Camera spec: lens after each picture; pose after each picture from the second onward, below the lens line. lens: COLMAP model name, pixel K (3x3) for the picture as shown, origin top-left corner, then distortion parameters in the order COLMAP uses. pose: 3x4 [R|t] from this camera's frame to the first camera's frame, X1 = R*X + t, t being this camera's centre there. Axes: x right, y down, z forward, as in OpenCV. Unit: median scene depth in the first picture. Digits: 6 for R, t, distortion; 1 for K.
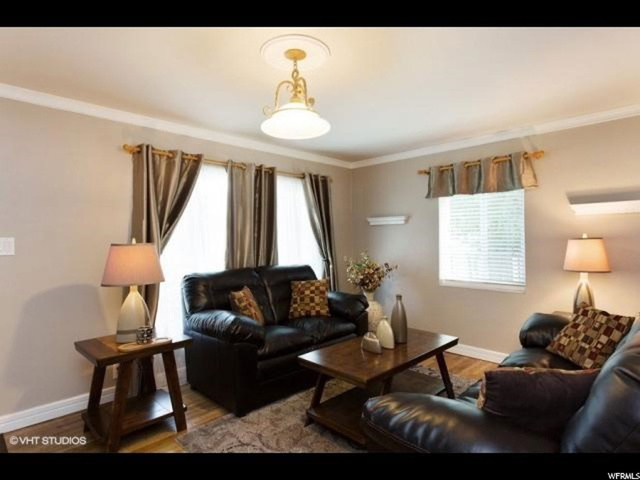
lens RADIAL K [[359.5, 0, 321.7], [0, 359.5, 236.2], [0, 0, 1]] dist [-0.001926, -0.001541]
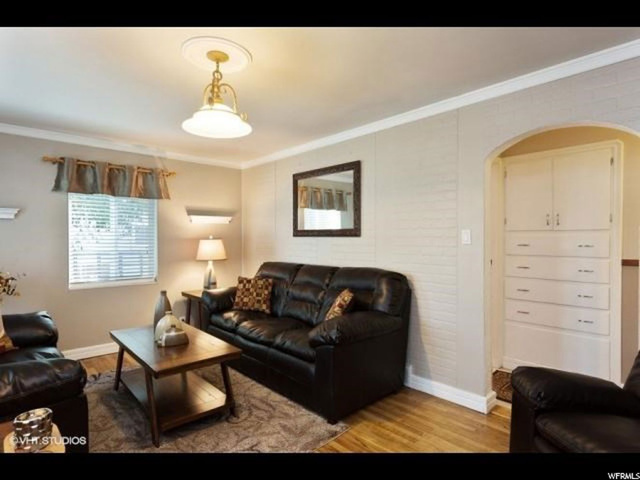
lens RADIAL K [[344.9, 0, 318.2], [0, 344.9, 242.0], [0, 0, 1]] dist [-0.000944, -0.000415]
pose [[0.040399, -0.001297, 0.999183, -0.614786], [-0.008422, 0.999963, 0.001639, 0.011309], [-0.999148, -0.008481, 0.040387, 0.401117]]
